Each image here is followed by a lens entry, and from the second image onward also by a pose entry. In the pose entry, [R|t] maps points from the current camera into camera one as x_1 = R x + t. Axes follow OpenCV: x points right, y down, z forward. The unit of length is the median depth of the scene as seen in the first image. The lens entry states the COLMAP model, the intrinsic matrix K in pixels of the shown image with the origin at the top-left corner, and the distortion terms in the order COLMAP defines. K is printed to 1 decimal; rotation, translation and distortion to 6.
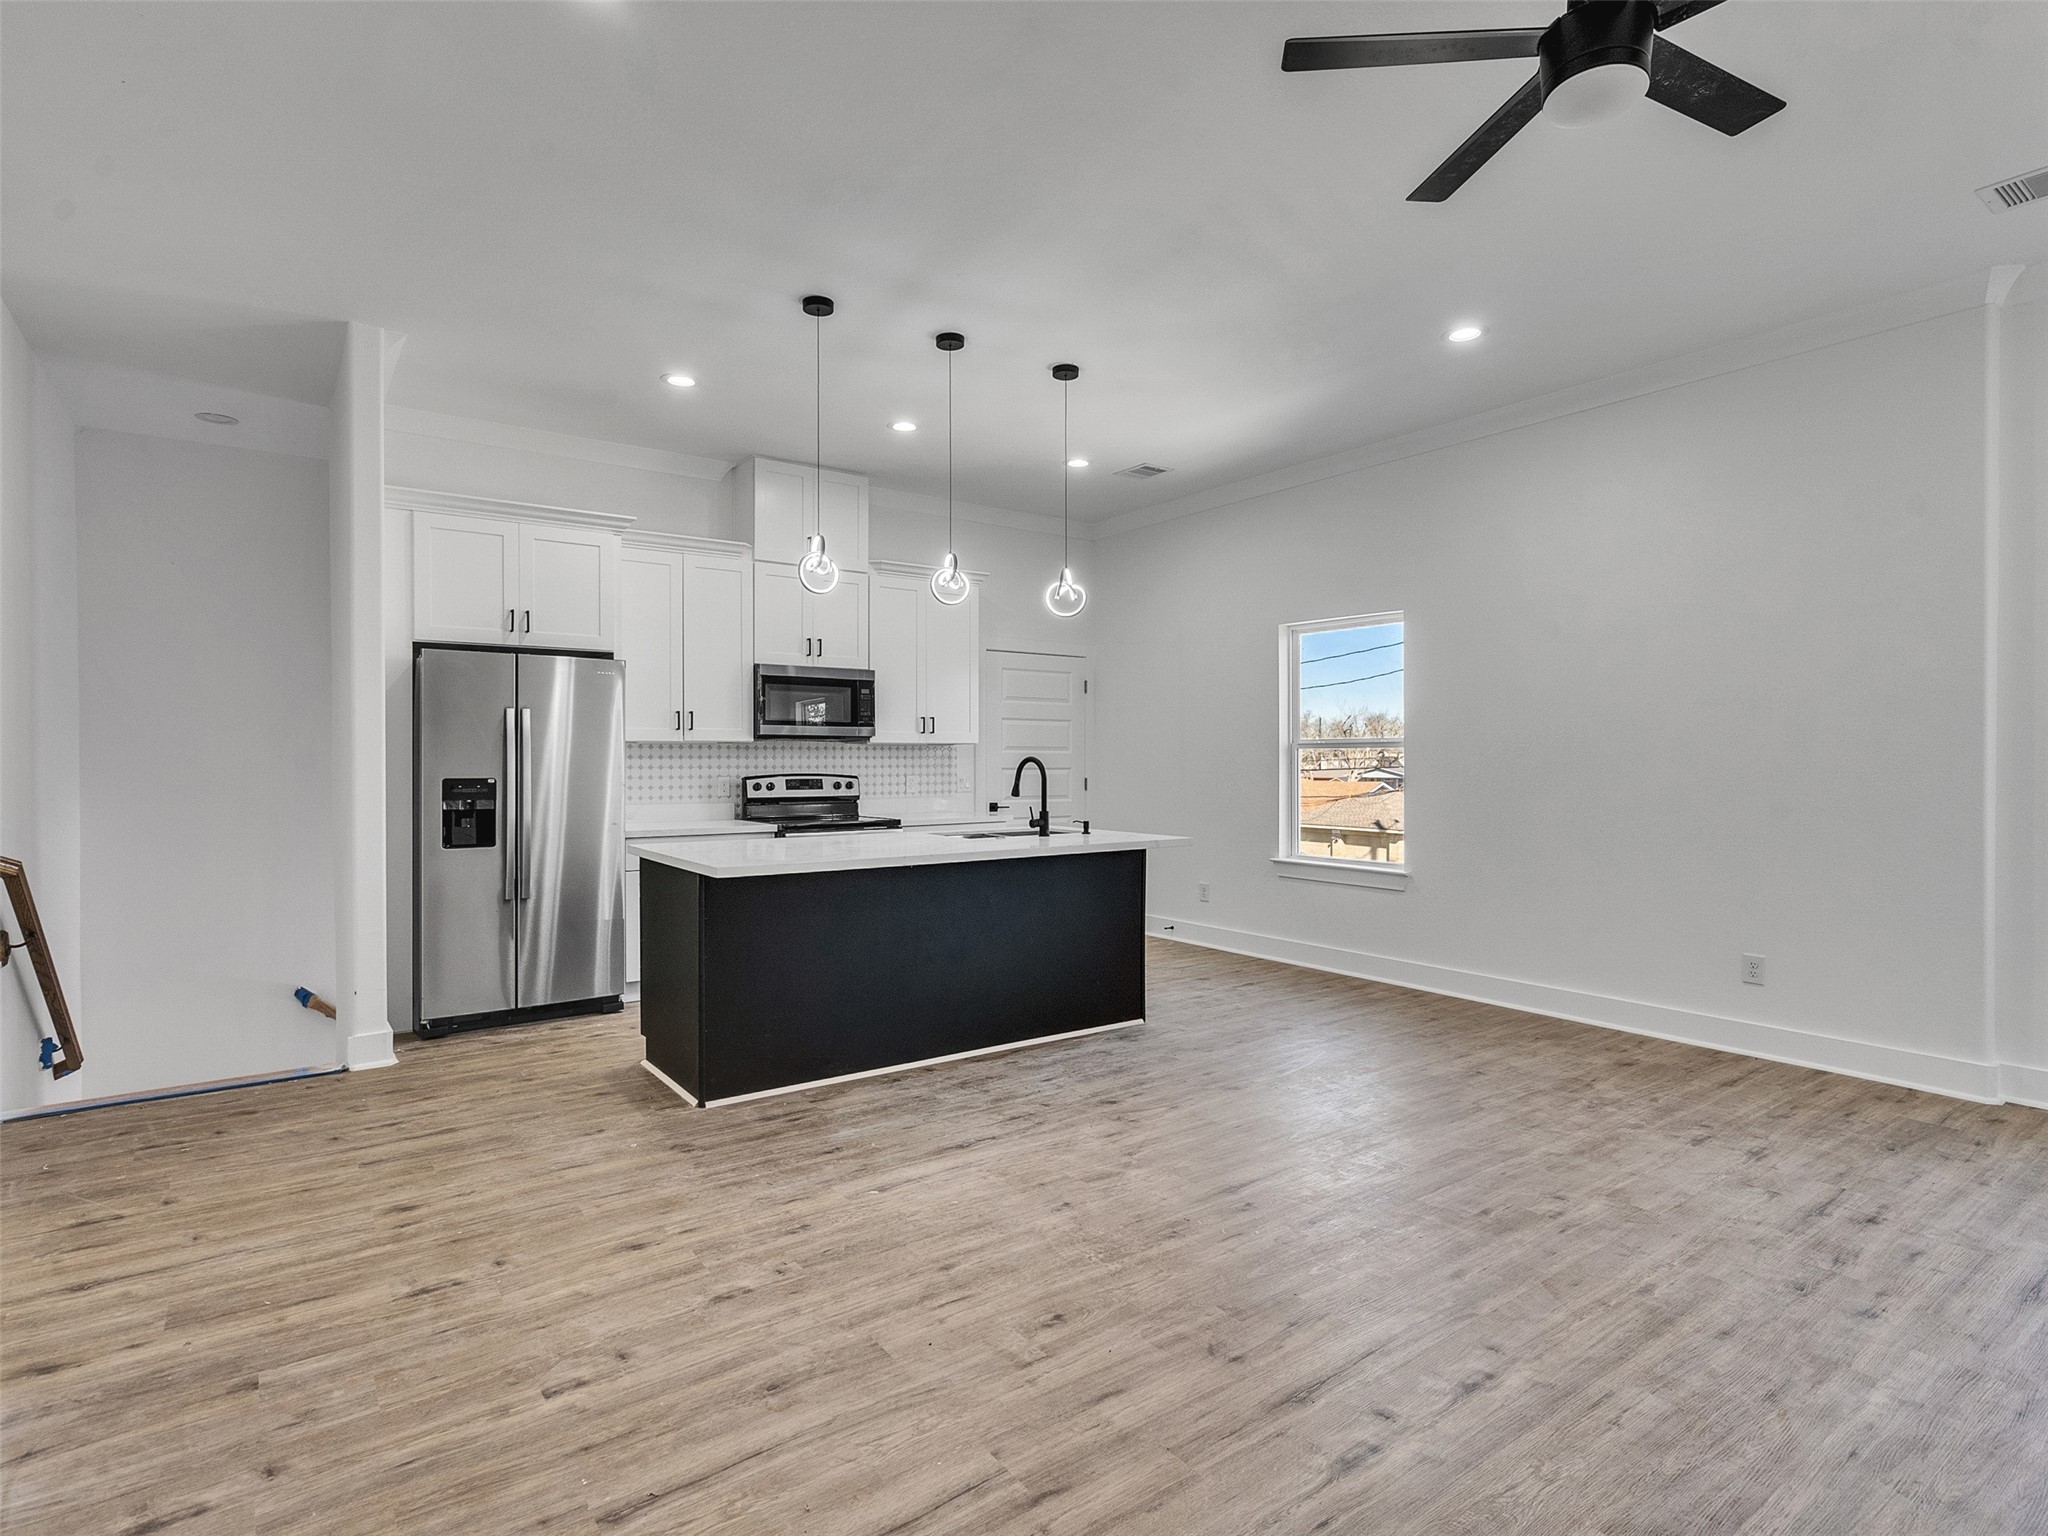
lens RADIAL K [[1041.6, 0, 998.6], [0, 1041.6, 760.7], [0, 0, 1]] dist [-0.007798, 0.003744]
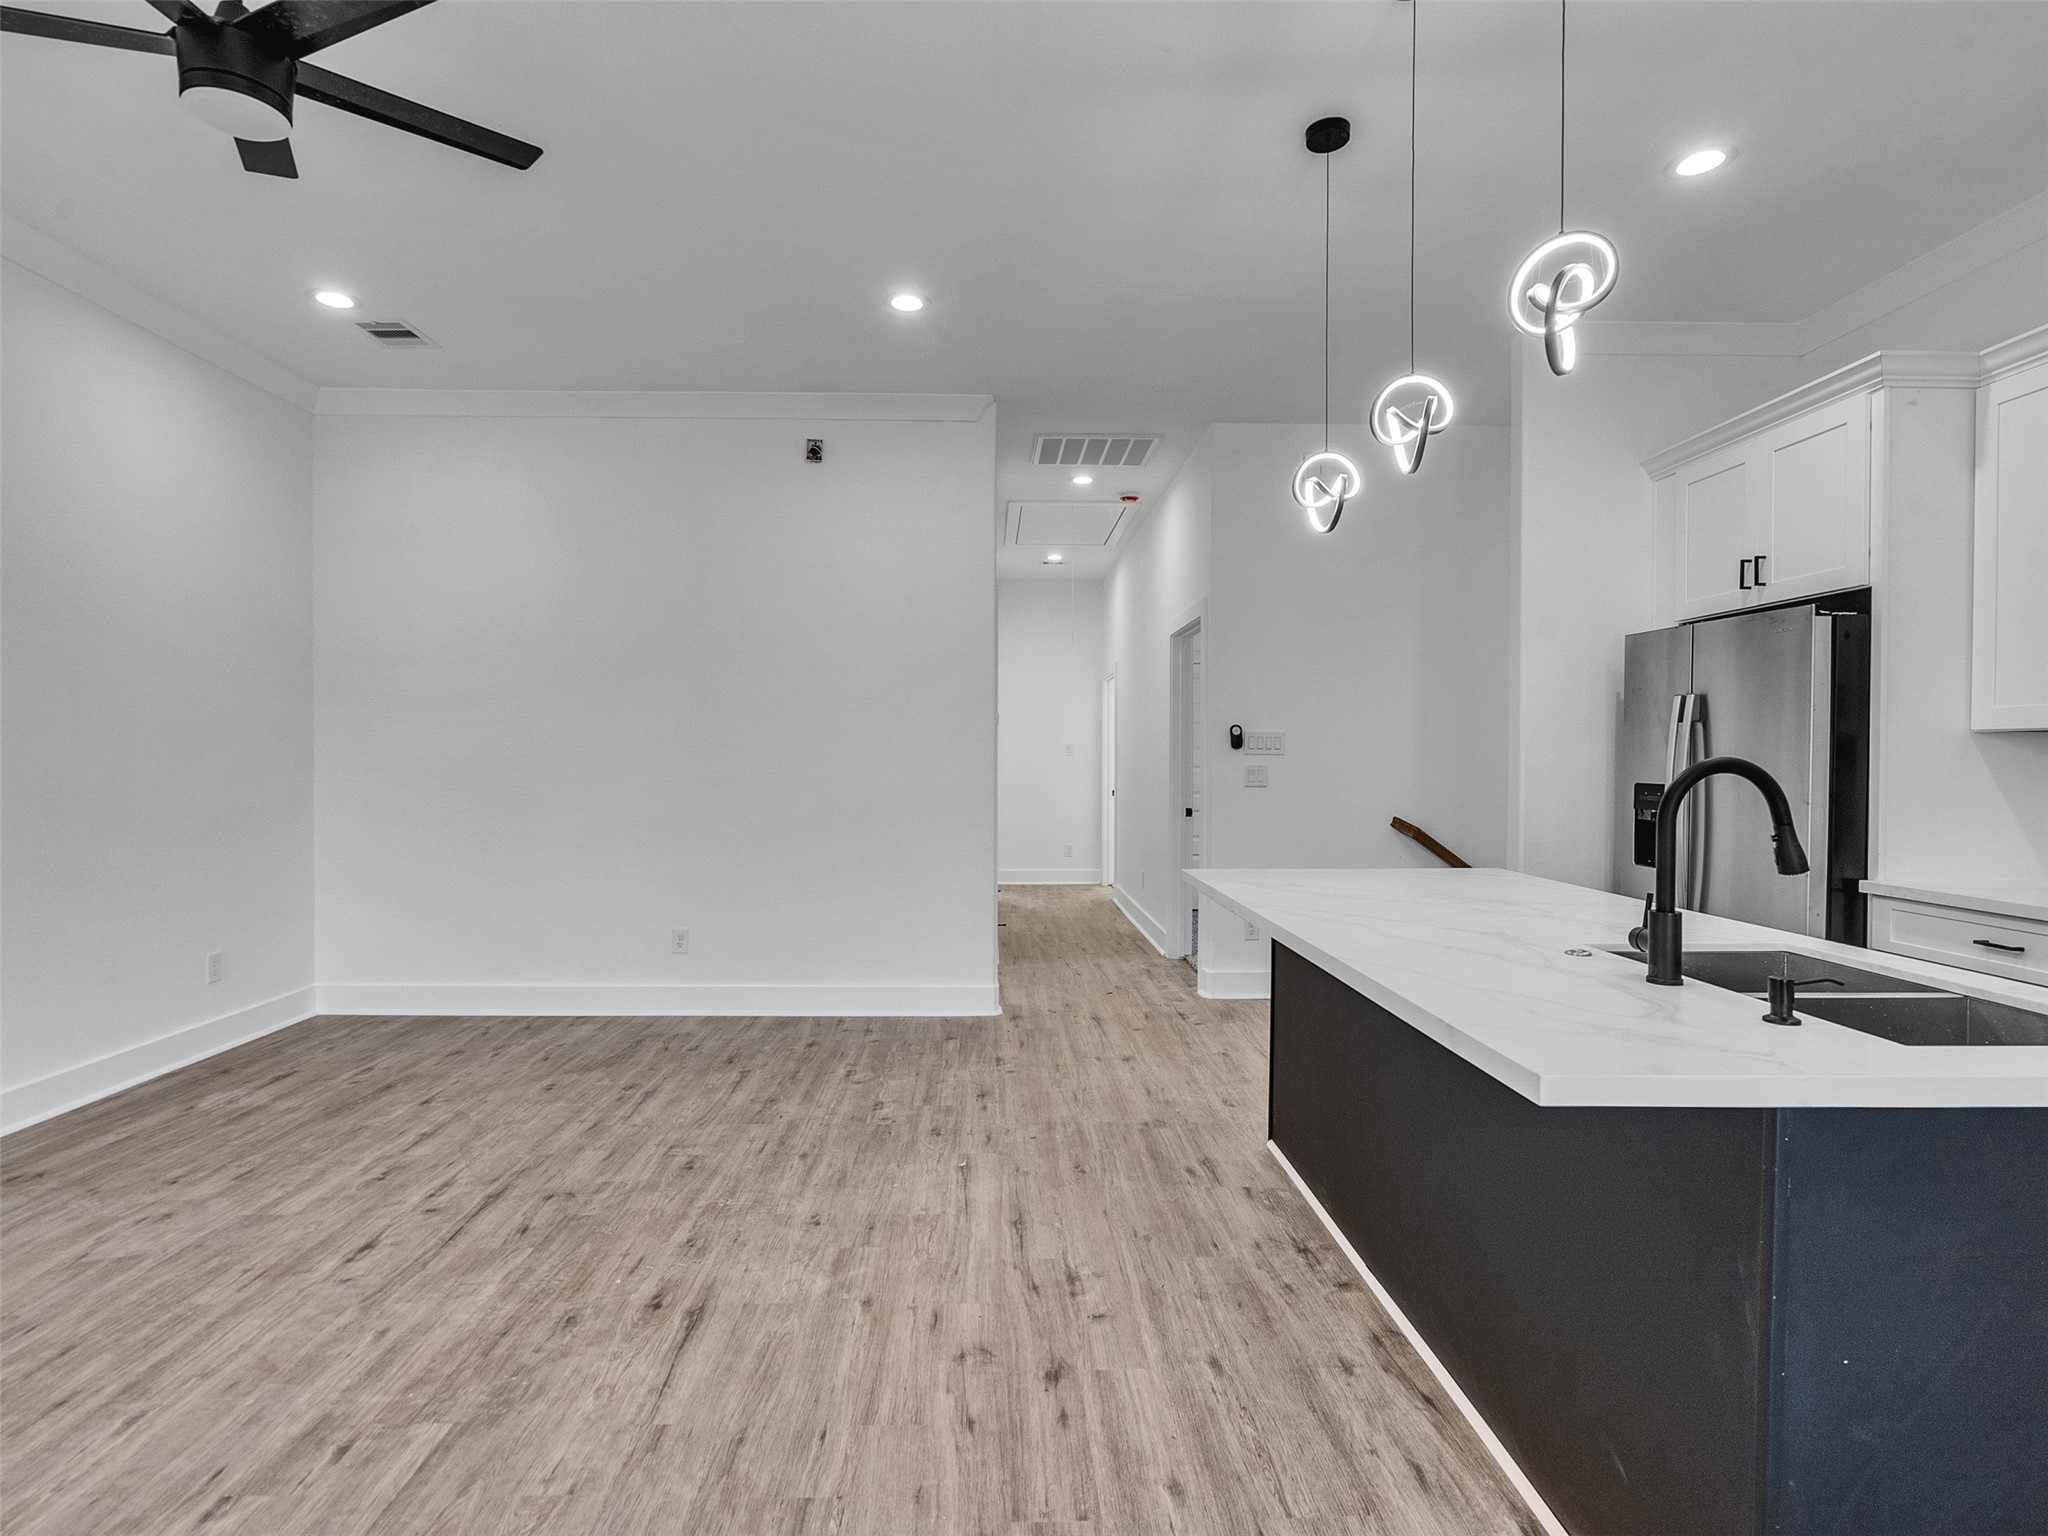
lens RADIAL K [[1041.6, 0, 1003.5], [0, 1041.6, 767.3], [0, 0, 1]] dist [-0.007798, 0.003744]
pose [[-0.560782, 0.007251, -0.827932, 0.557967], [-0.004932, 0.999915, 0.012098, -0.004244], [0.827949, 0.010868, -0.560699, 1.232399]]
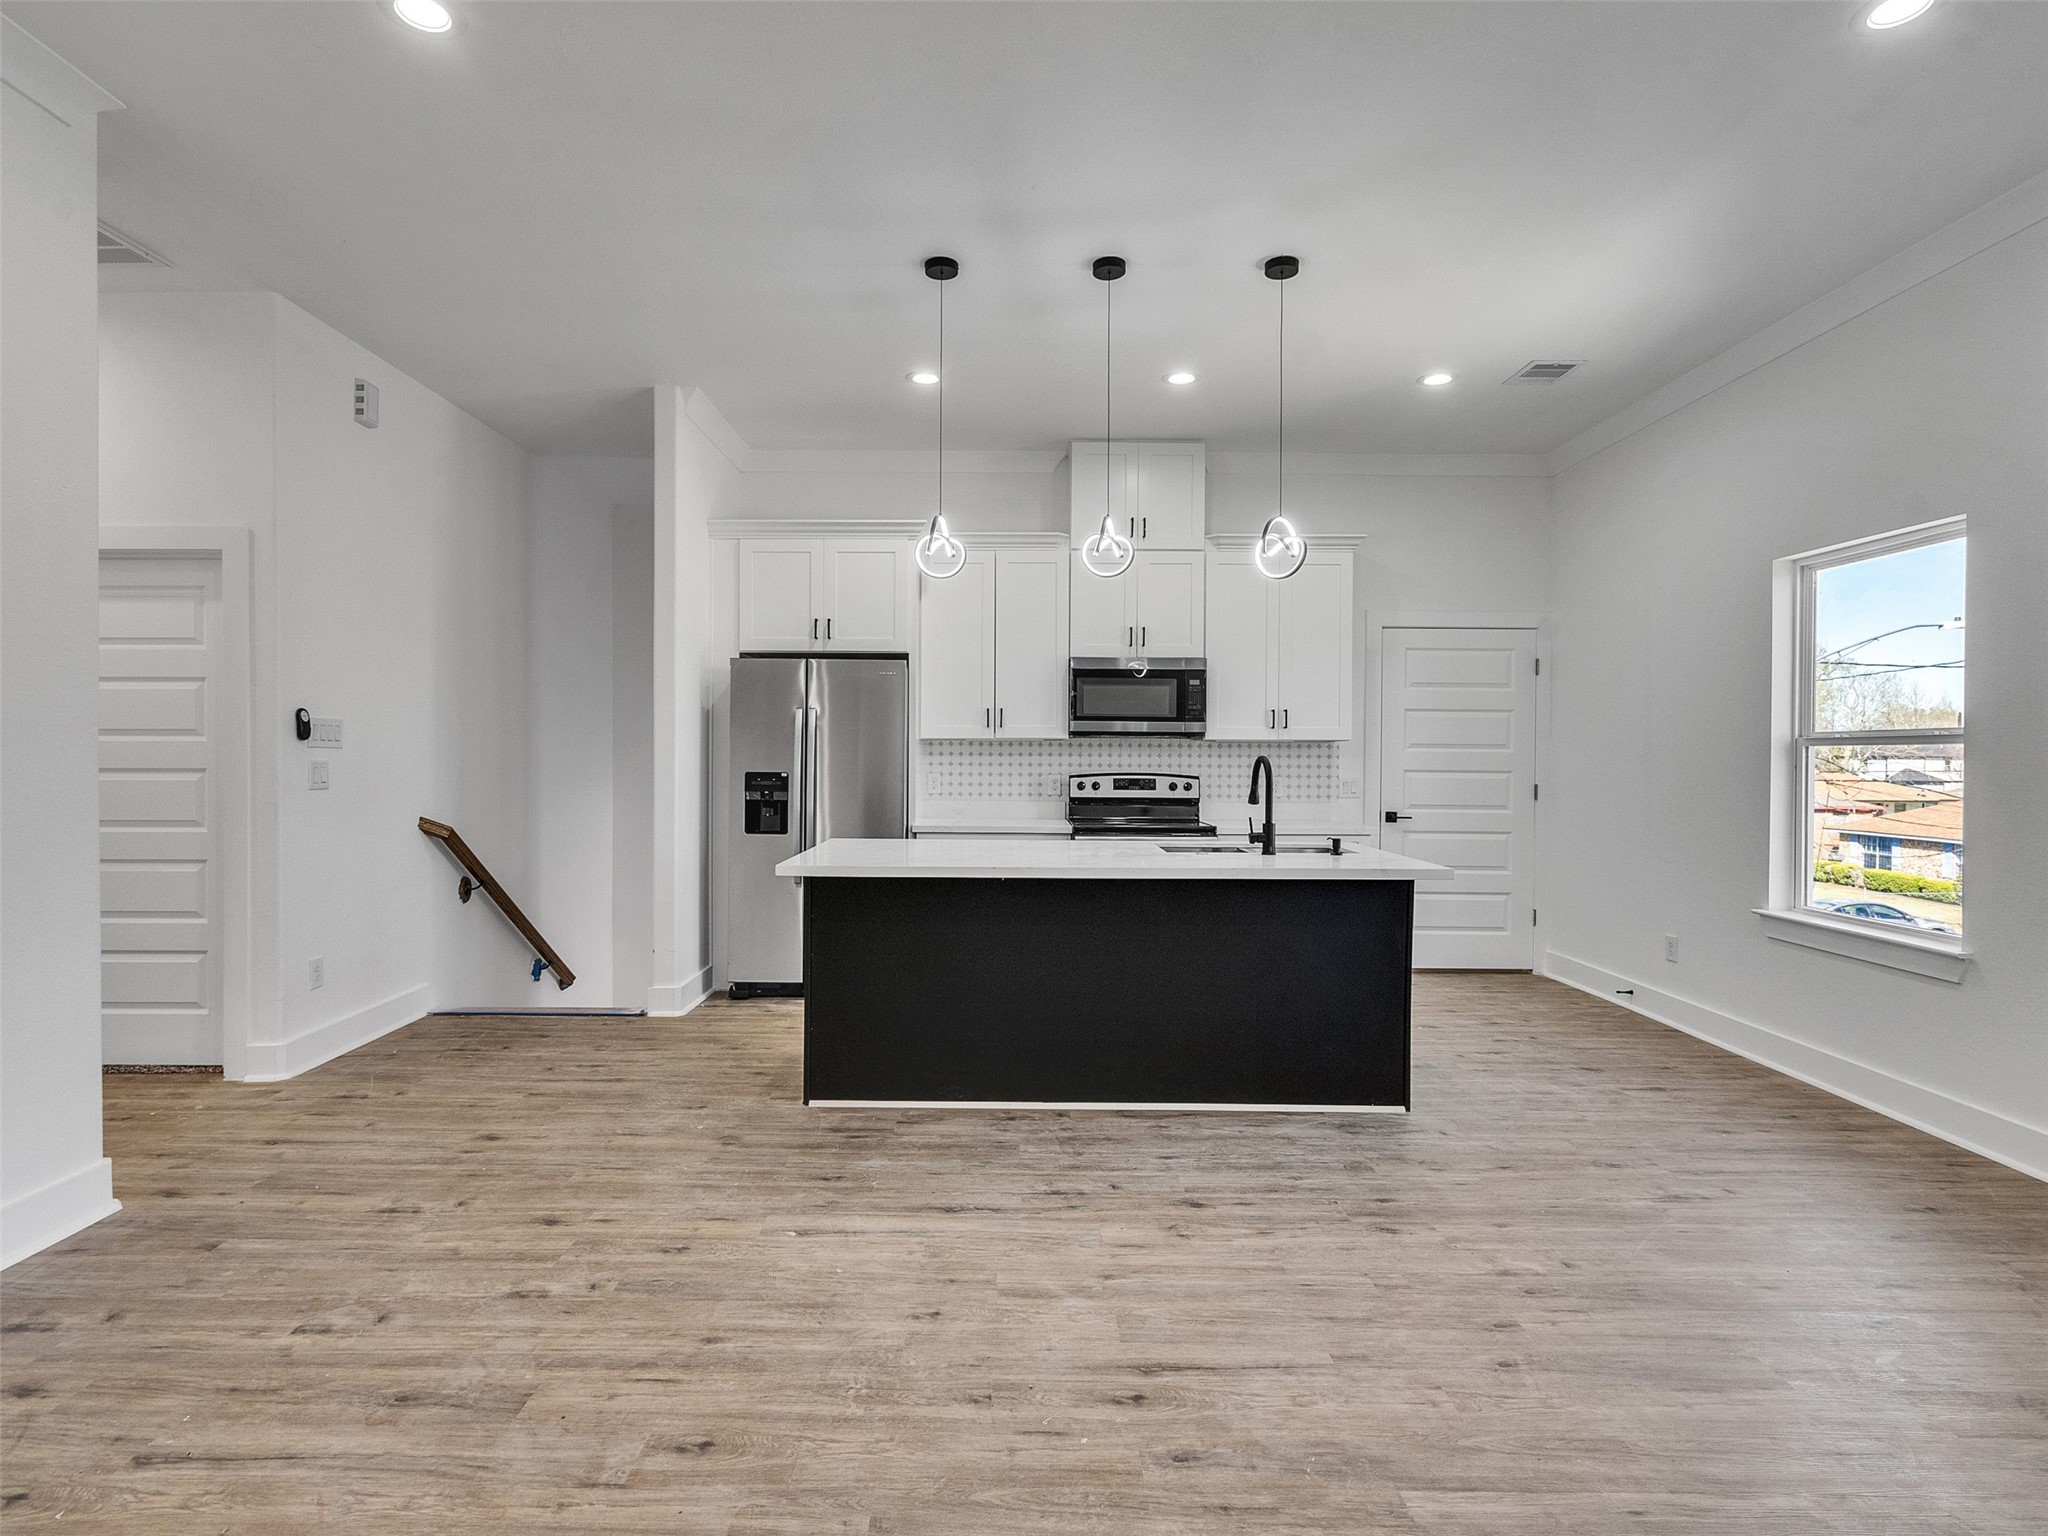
lens RADIAL K [[1041.6, 0, 1002.0], [0, 1041.6, 760.5], [0, 0, 1]] dist [-0.007798, 0.003744]
pose [[0.813008, 0.007800, -0.582200, 0.417842], [-0.007491, 0.999968, 0.002937, -0.000713], [0.582204, 0.001974, 0.813040, 0.279966]]
